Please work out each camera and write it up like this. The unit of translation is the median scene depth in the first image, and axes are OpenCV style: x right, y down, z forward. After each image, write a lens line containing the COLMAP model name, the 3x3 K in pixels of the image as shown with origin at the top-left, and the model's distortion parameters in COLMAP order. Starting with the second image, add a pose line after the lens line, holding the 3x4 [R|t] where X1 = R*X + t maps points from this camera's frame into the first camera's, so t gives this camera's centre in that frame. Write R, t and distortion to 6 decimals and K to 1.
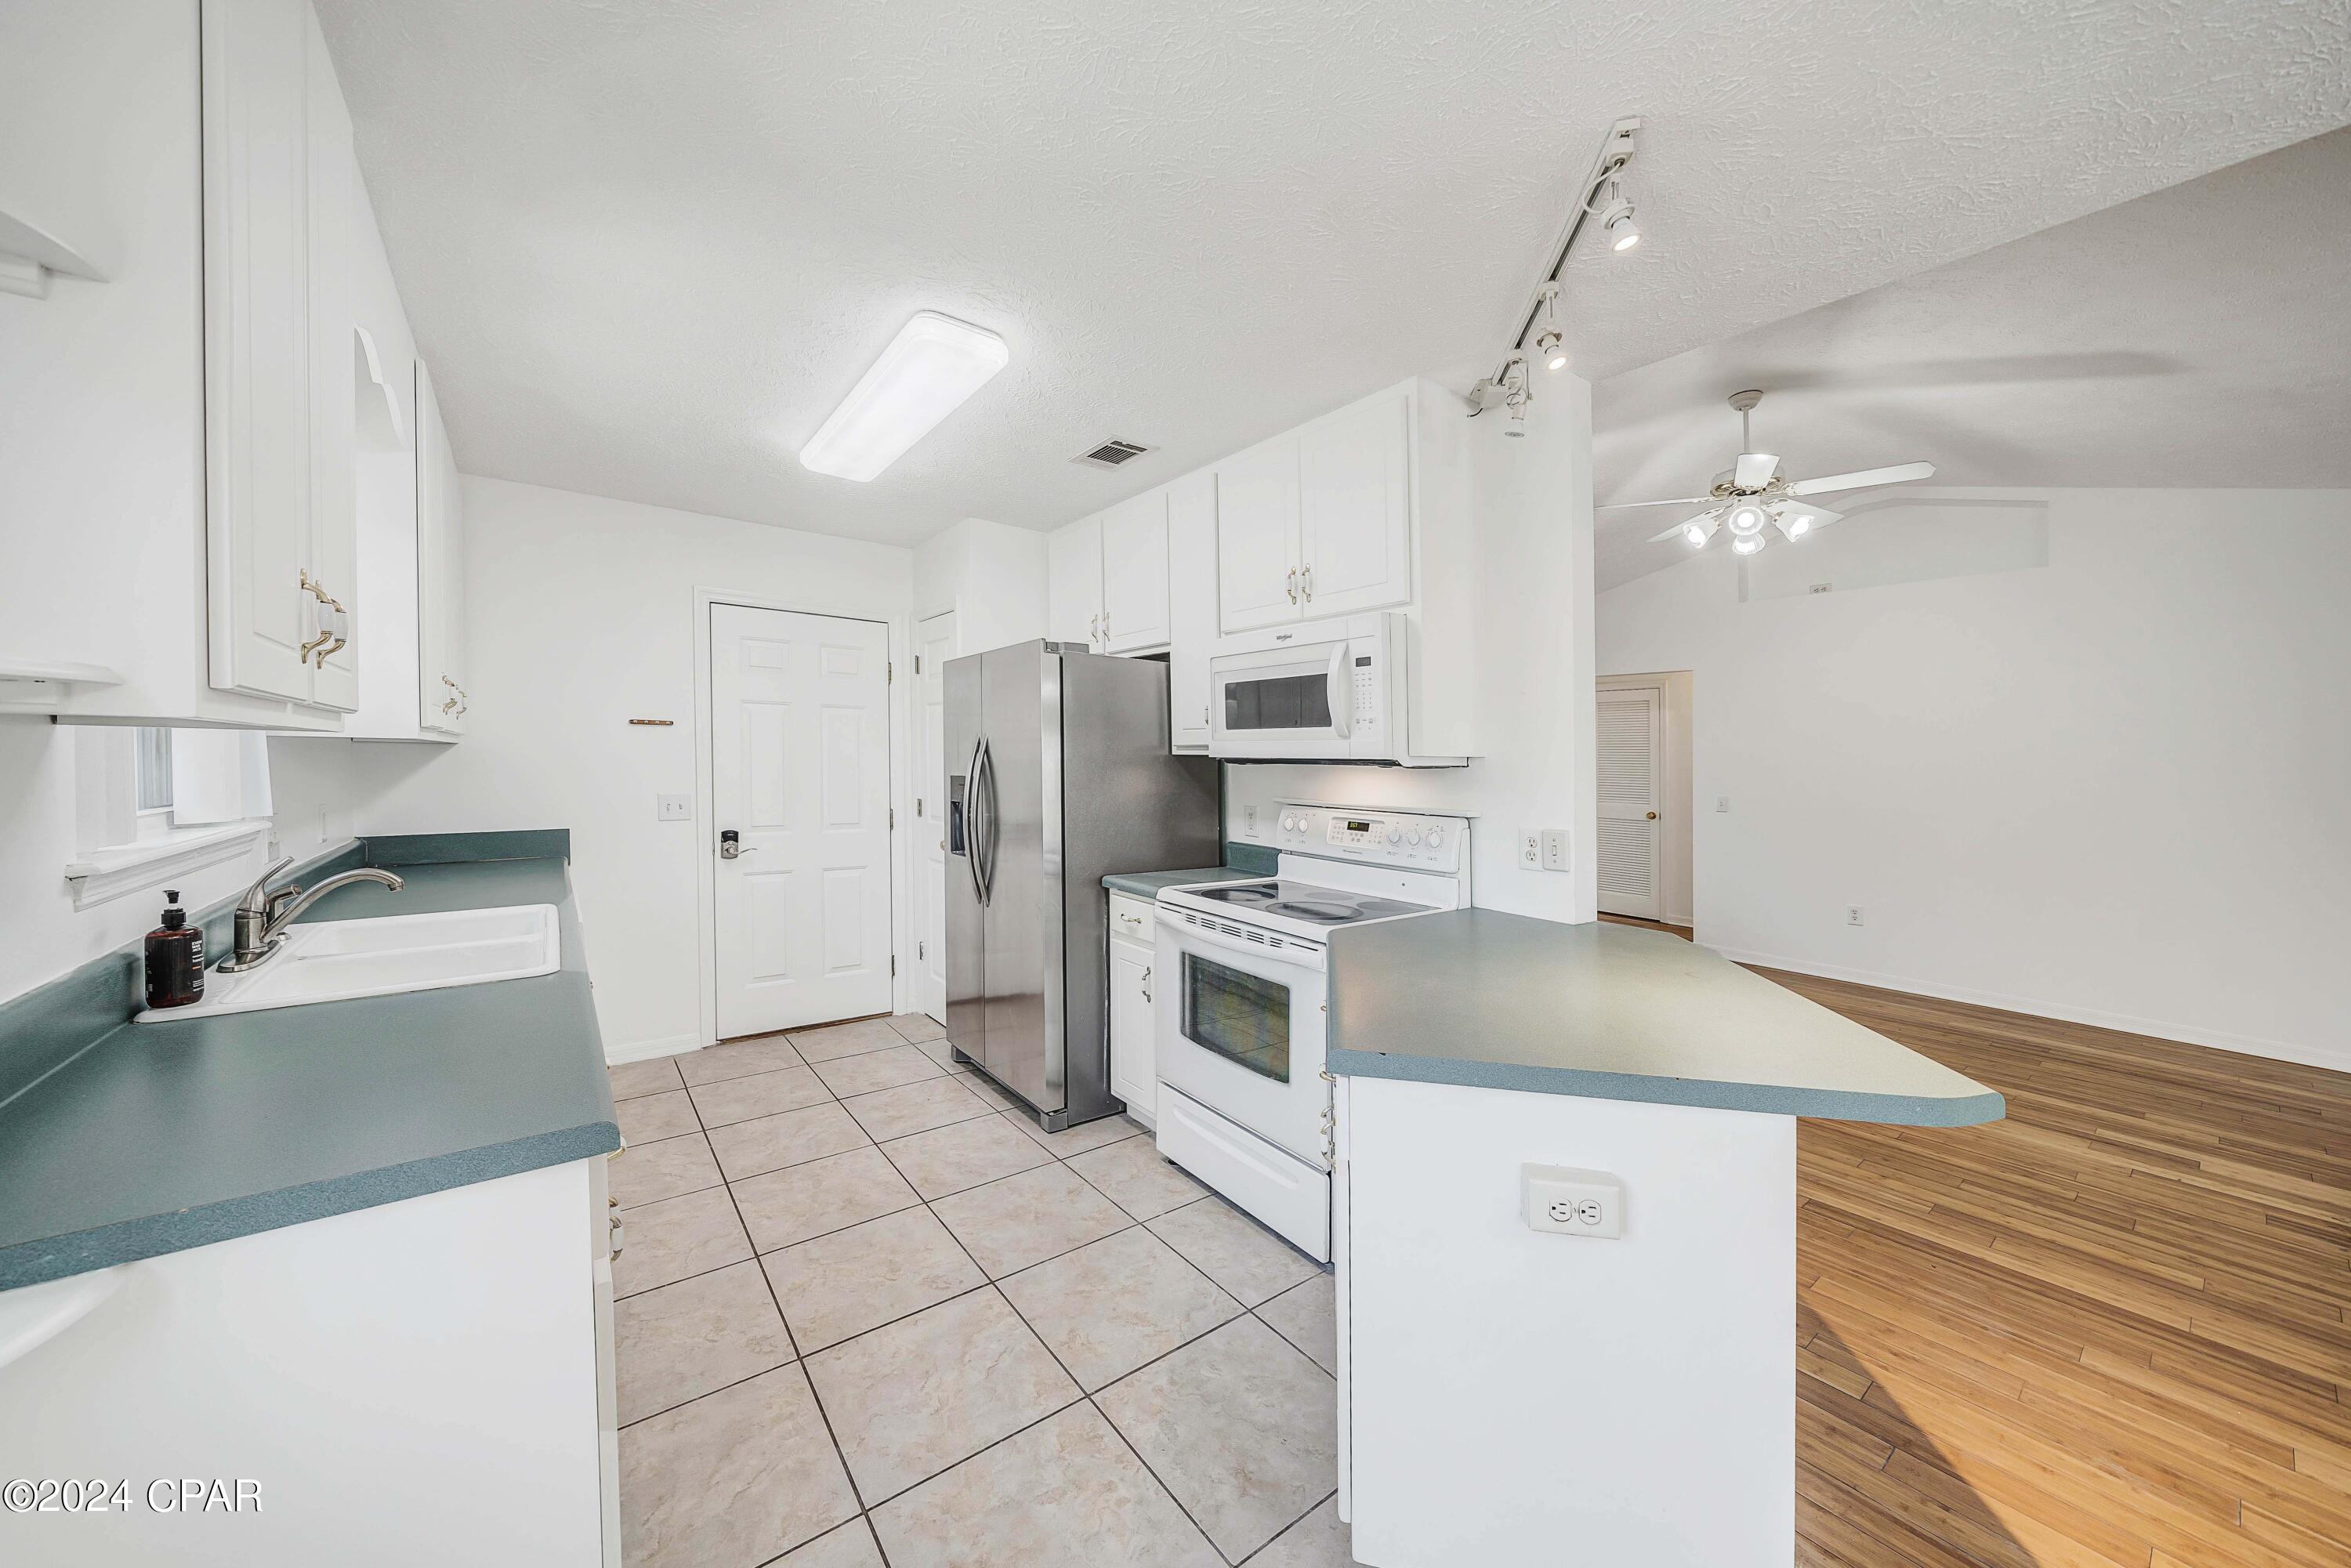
lens RADIAL K [[817.8, 0, 1163.4], [0, 817.8, 767.6], [0, 0, 1]] dist [-0.005328, 0.000053]
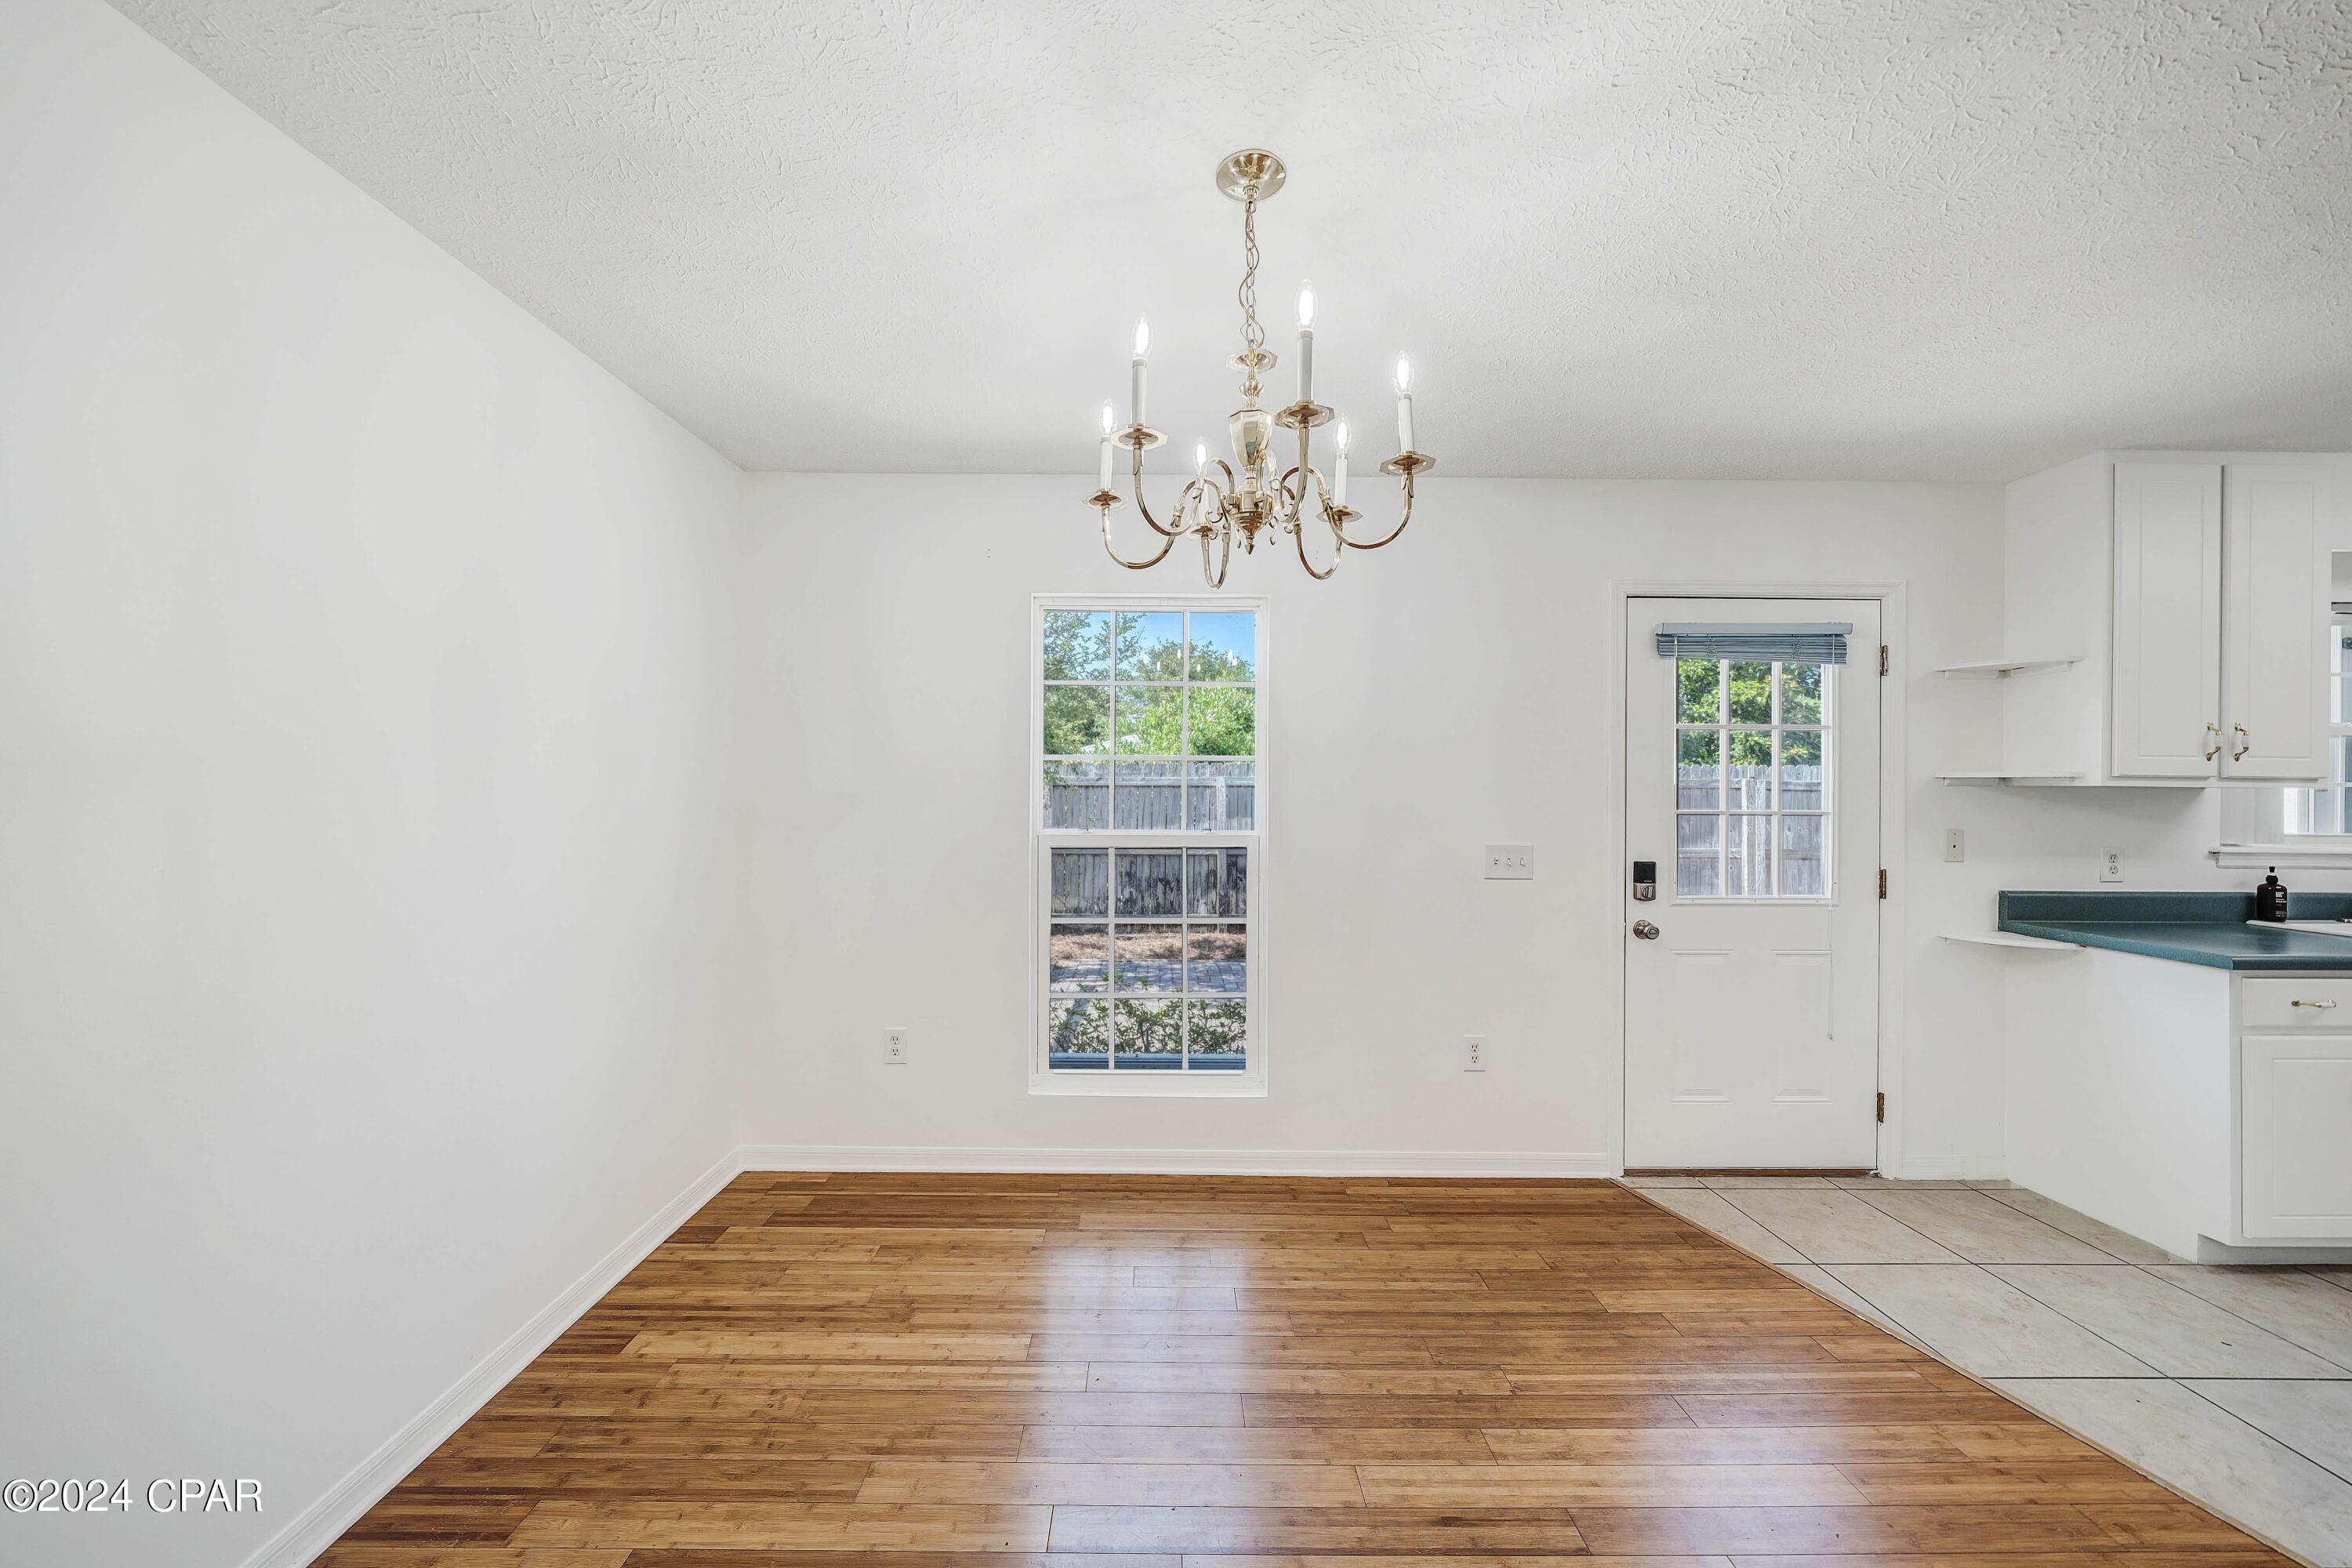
lens RADIAL K [[818.2, 0, 1161.1], [0, 818.2, 783.7], [0, 0, 1]] dist [-0.005328, 0.000053]
pose [[-0.600608, -0.023032, -0.799212, 1.169179], [-0.026931, 0.999601, -0.008568, 0.018099], [0.799090, 0.016378, -0.600989, -0.019254]]
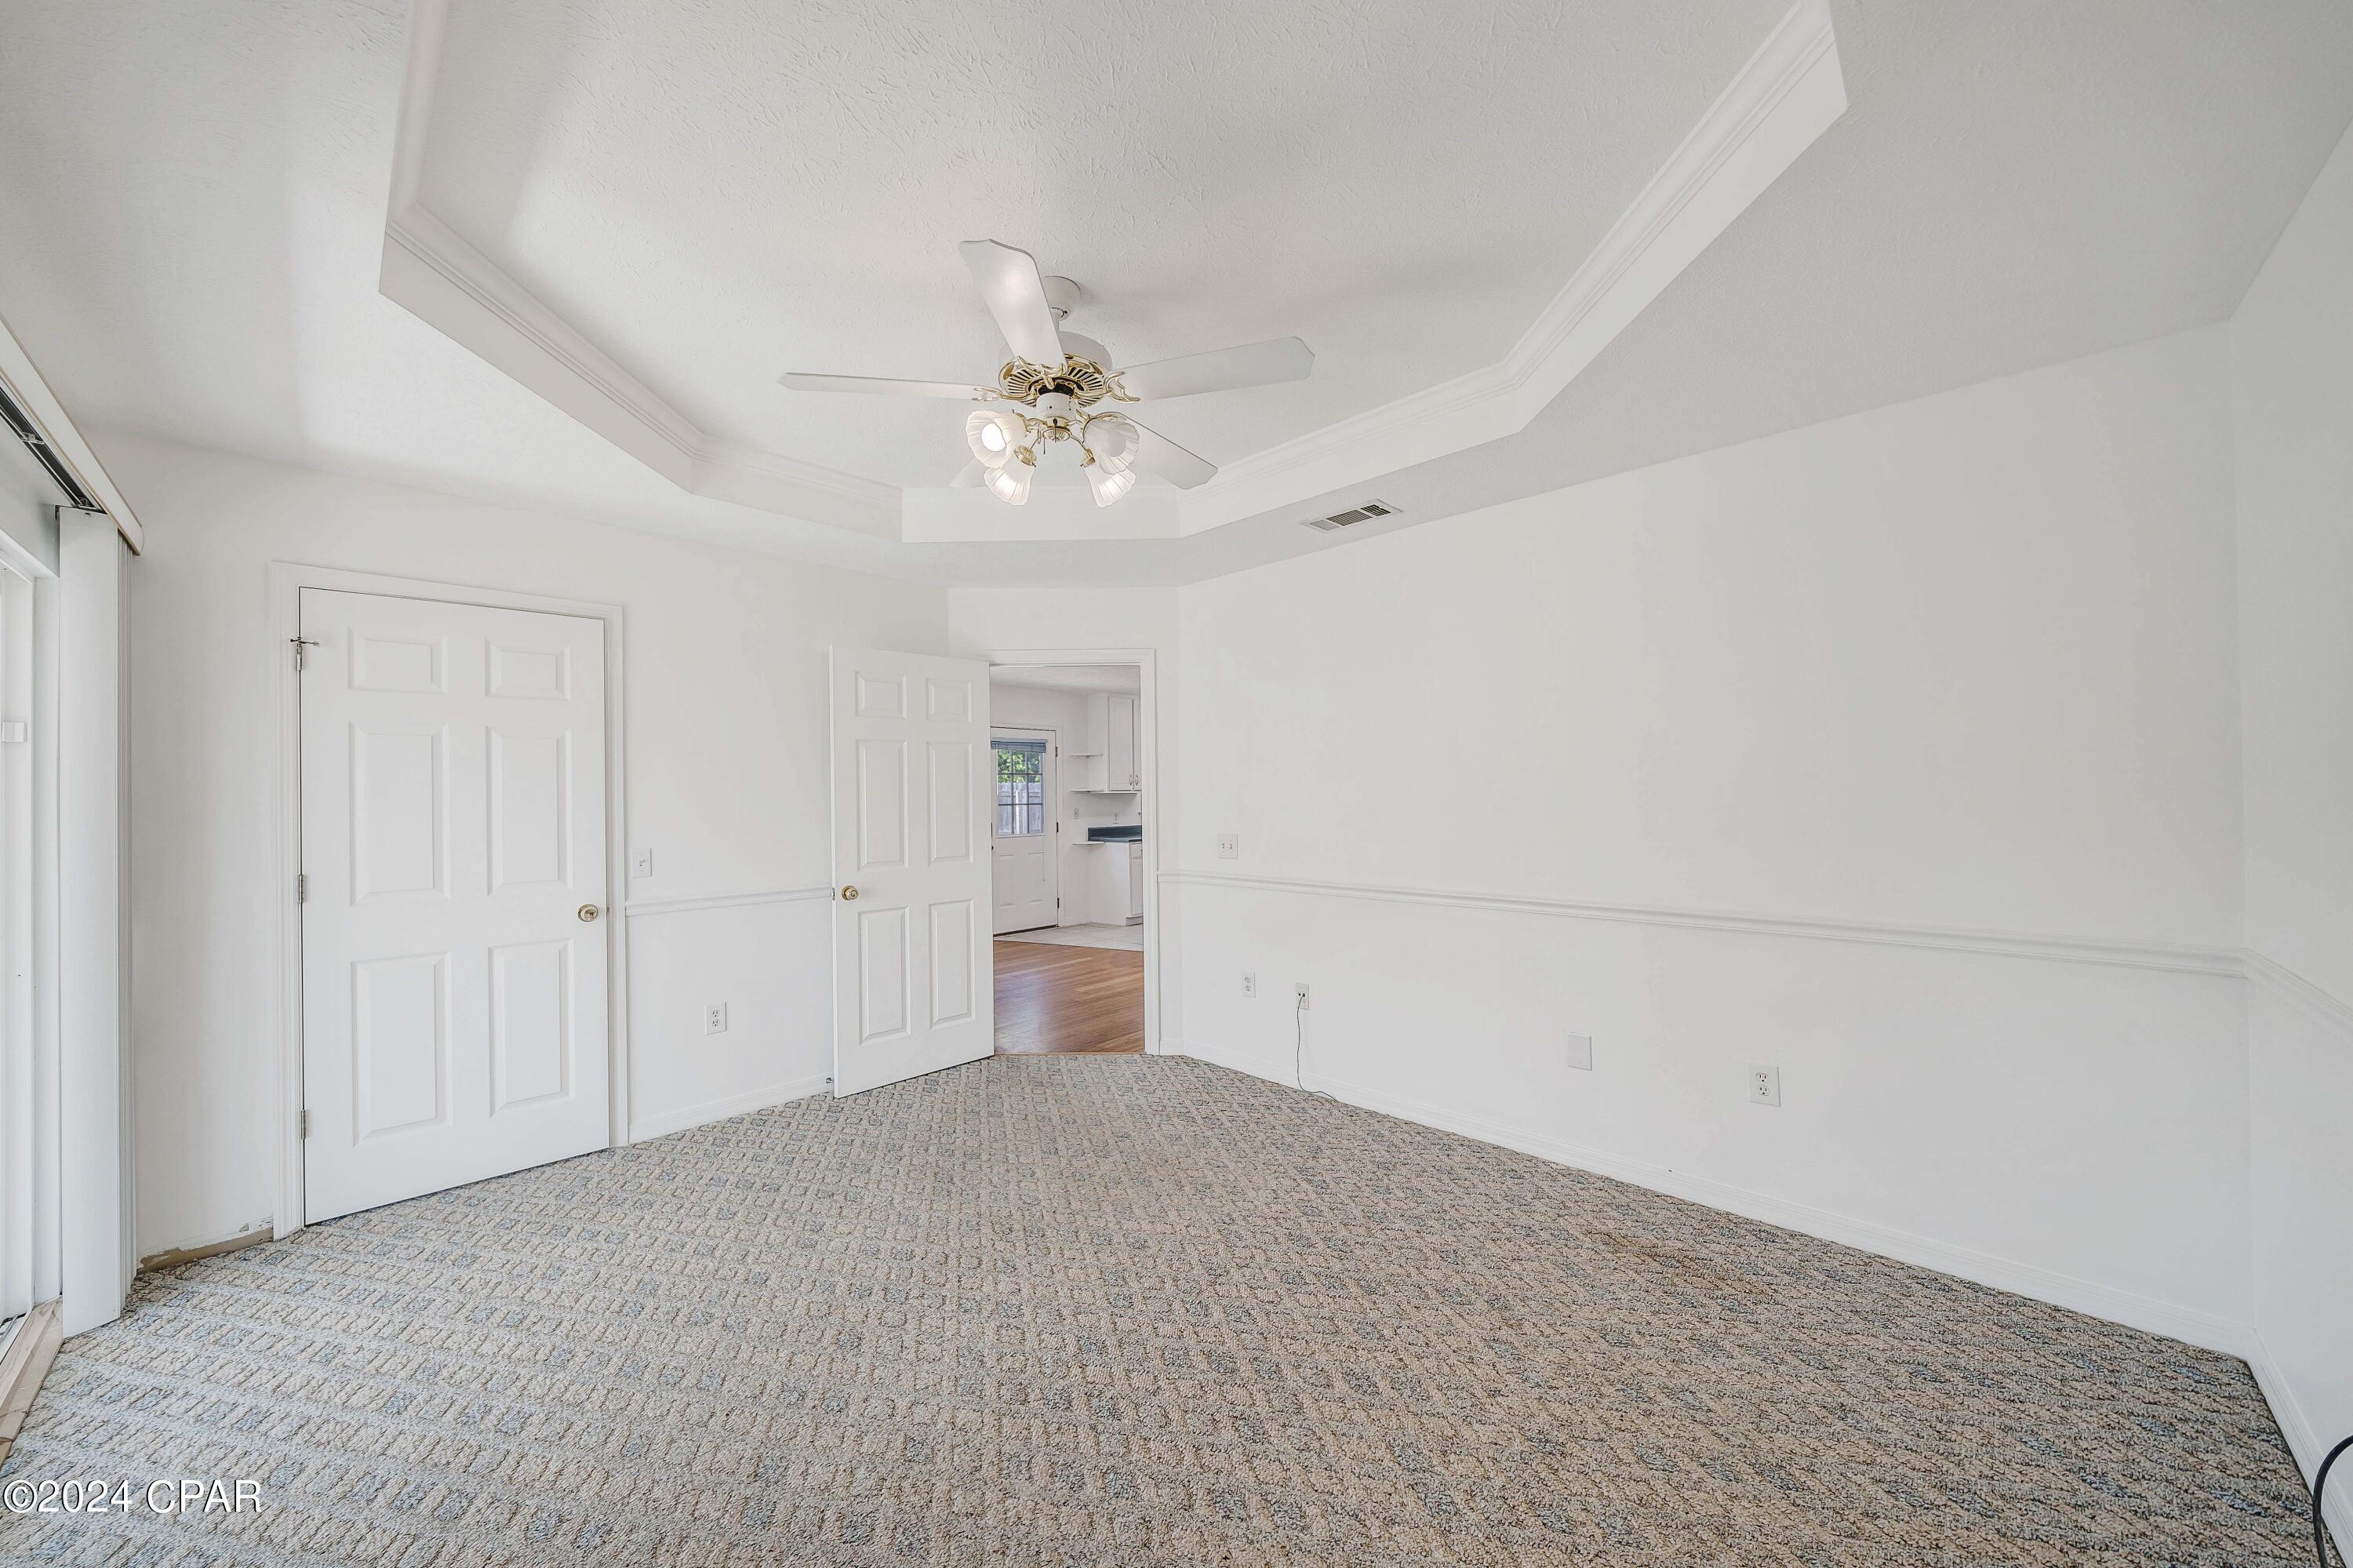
lens RADIAL K [[818.5, 0, 1177.7], [0, 818.5, 792.4], [0, 0, 1]] dist [-0.005328, 0.000053]
pose [[0.158563, -0.016943, -0.987203, 3.088824], [0.000910, 0.999855, -0.017014, 0.035777], [0.987348, 0.001800, 0.158555, 0.058048]]
